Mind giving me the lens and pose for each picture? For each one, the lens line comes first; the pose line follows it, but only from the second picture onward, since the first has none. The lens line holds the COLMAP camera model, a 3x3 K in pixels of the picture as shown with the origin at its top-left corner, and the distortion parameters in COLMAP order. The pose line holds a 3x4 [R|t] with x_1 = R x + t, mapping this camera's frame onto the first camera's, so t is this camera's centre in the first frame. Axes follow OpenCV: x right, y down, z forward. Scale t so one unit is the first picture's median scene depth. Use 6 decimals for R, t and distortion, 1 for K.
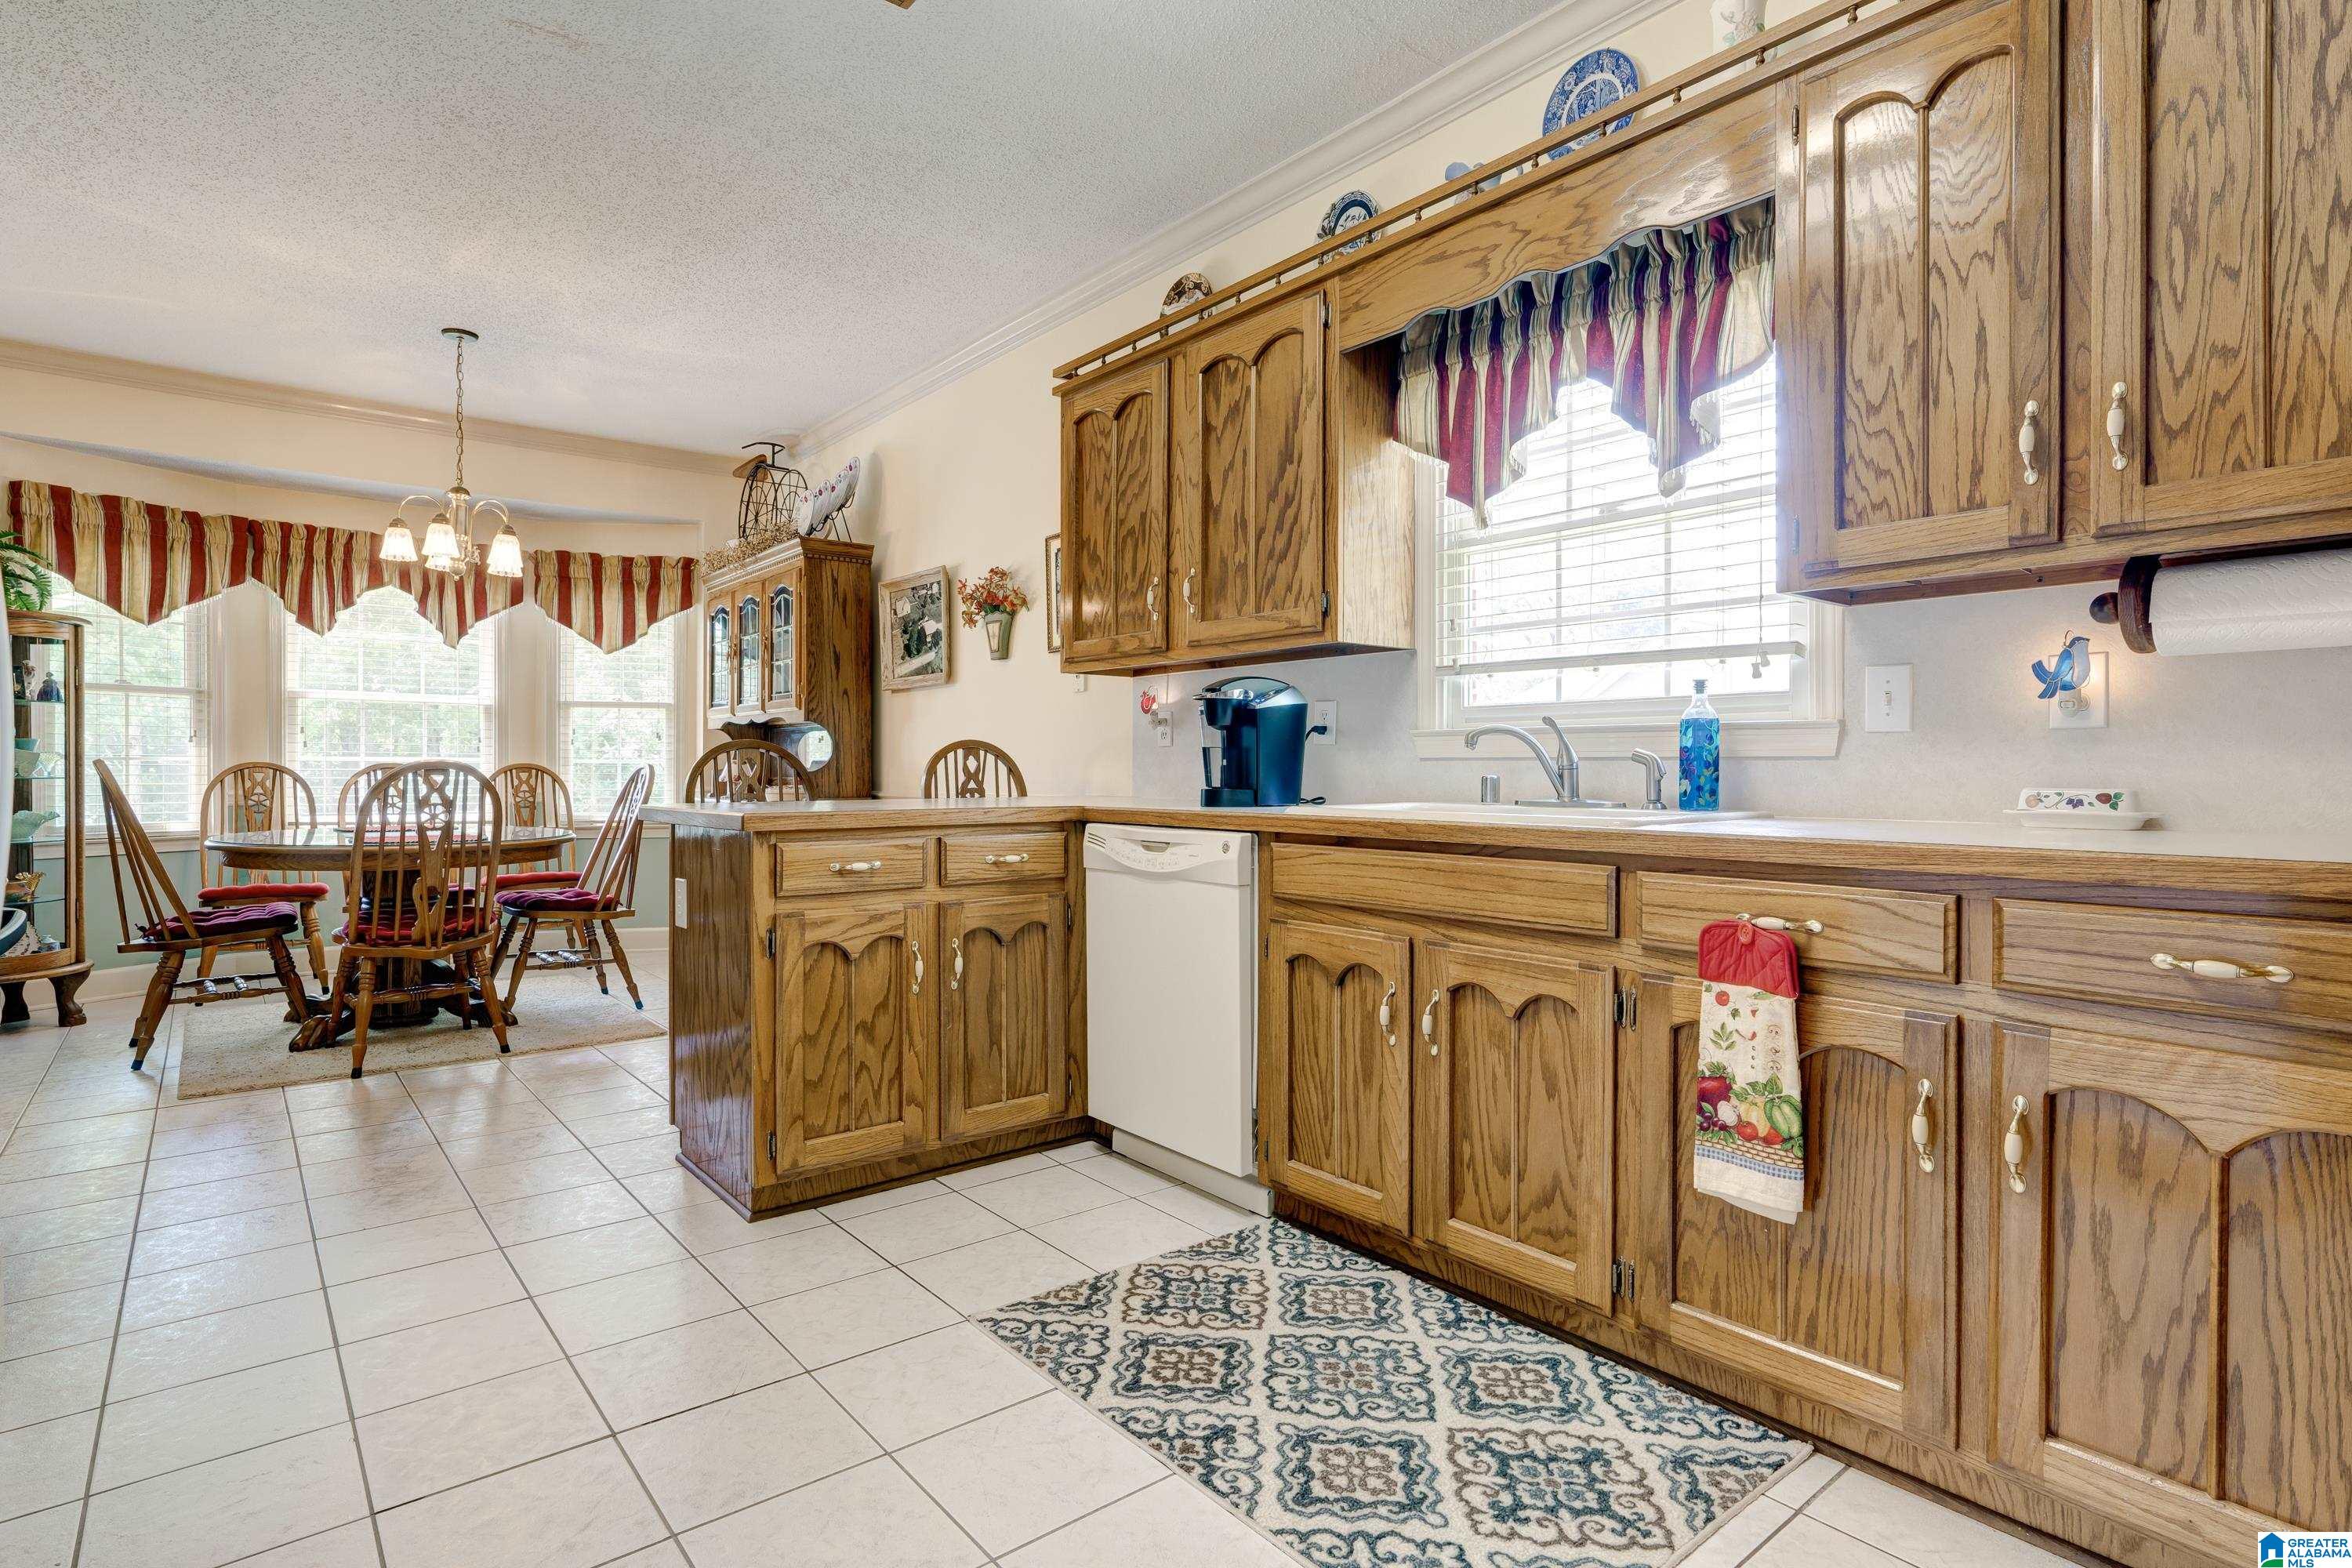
lens RADIAL K [[1182.1, 0, 1178.2], [0, 1182.1, 766.6], [0, 0, 1]] dist [-0.003011, 0.000935]
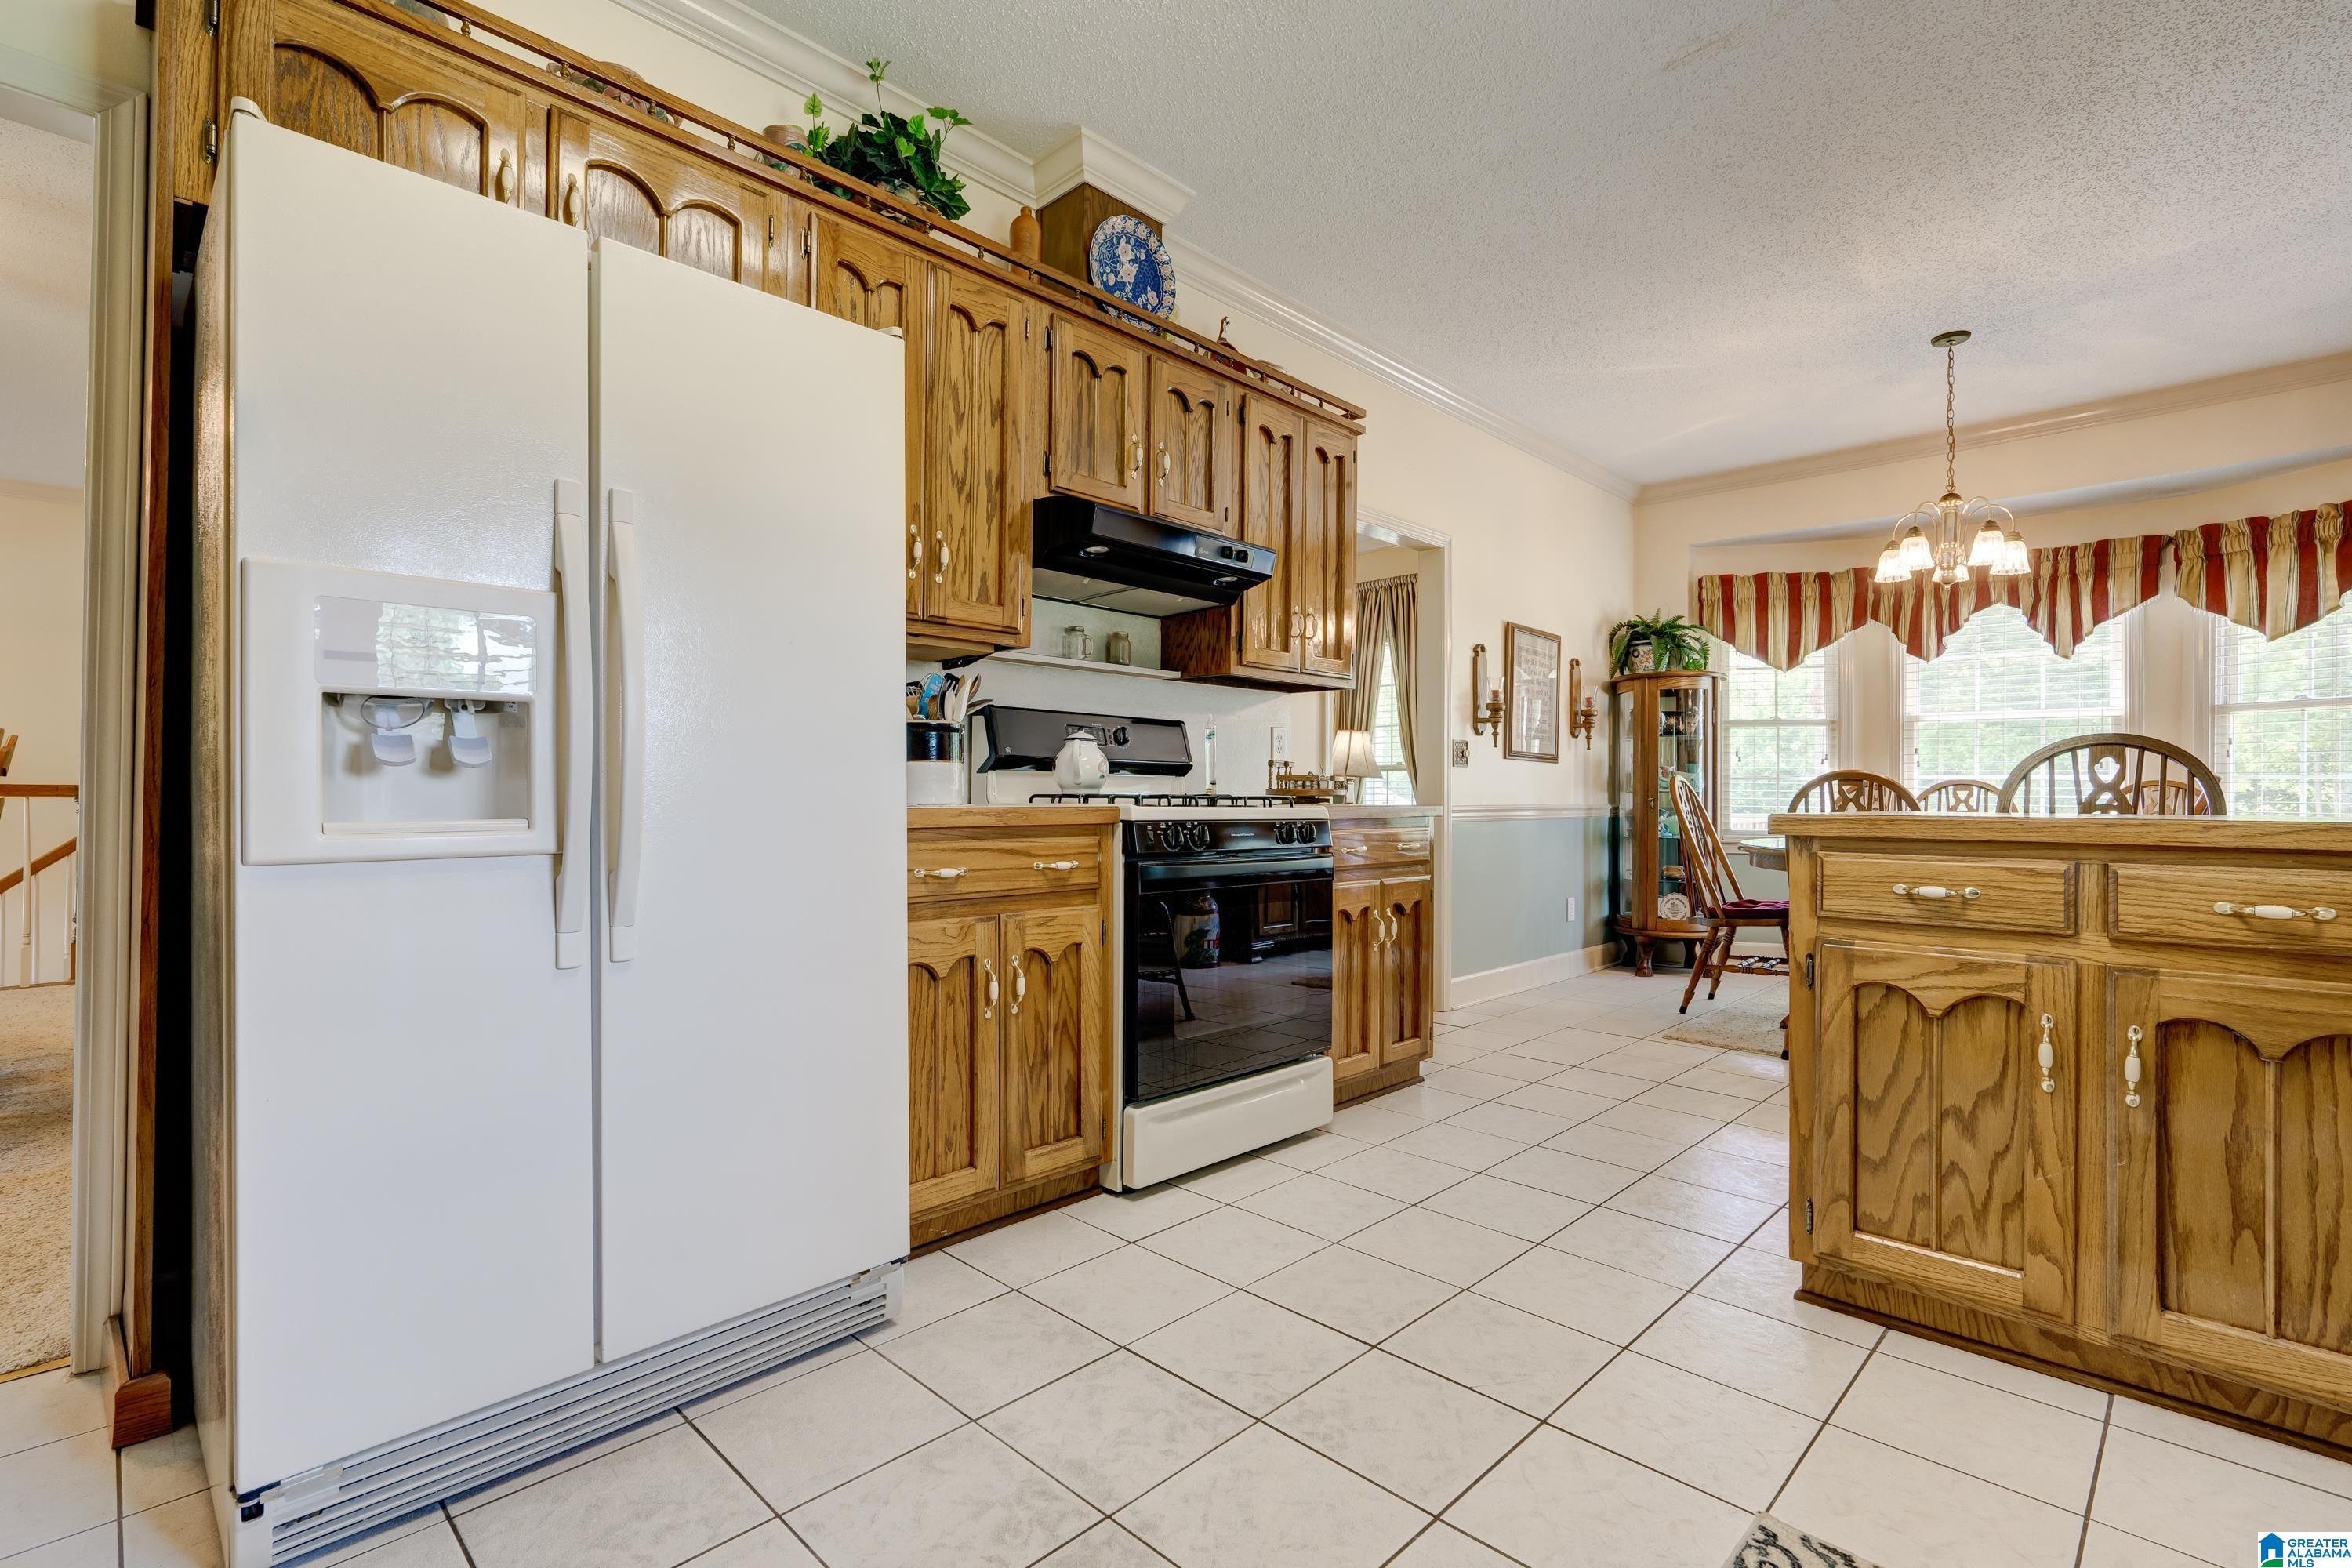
lens RADIAL K [[1074.1, 0, 1175.5], [0, 1074.1, 783.4], [0, 0, 1]] dist [-0.003818, 0.001523]
pose [[0.110555, -0.010072, -0.993819, 0.195995], [-0.004884, 0.999931, -0.010677, 0.015010], [0.993858, 0.006034, 0.110498, 0.260161]]
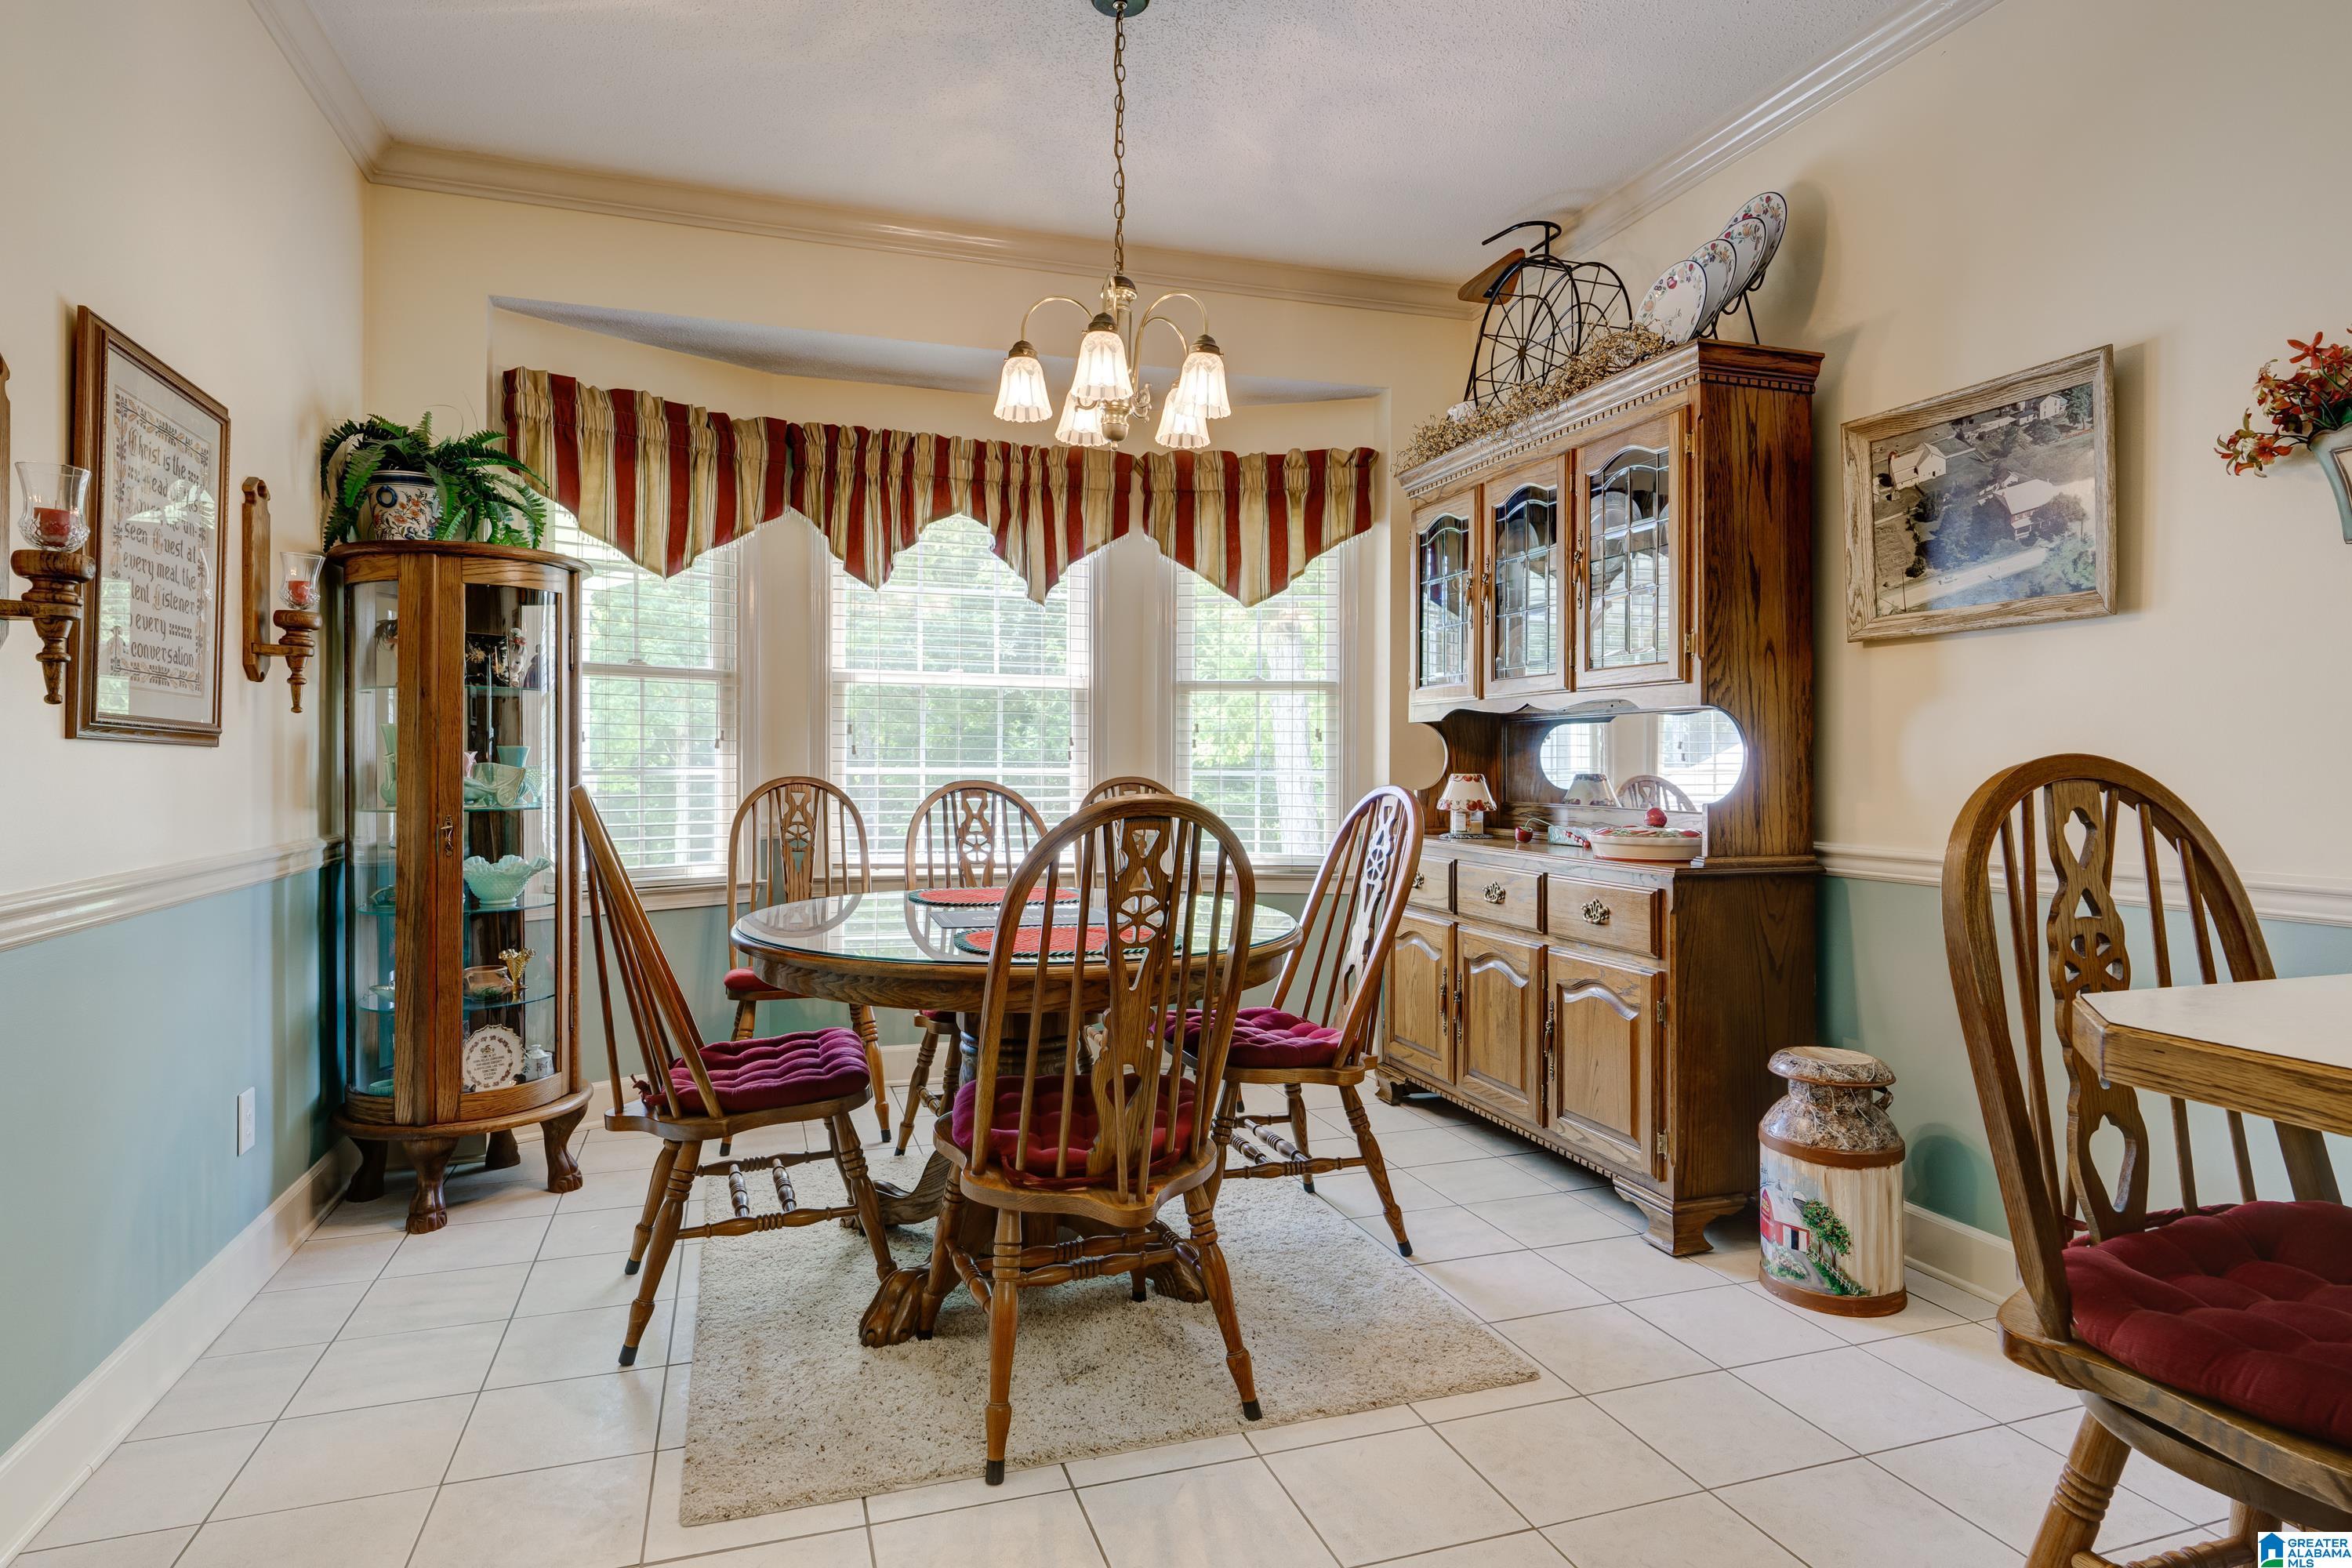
lens RADIAL K [[1276.8, 0, 1171.9], [0, 1276.8, 753.8], [0, 0, 1]] dist [-0.006506, -0.003598]
pose [[0.935514, -0.000400, -0.353290, -0.373542], [-0.001335, 0.999988, -0.004669, -0.016457], [0.353288, 0.004840, 0.935502, 0.456131]]
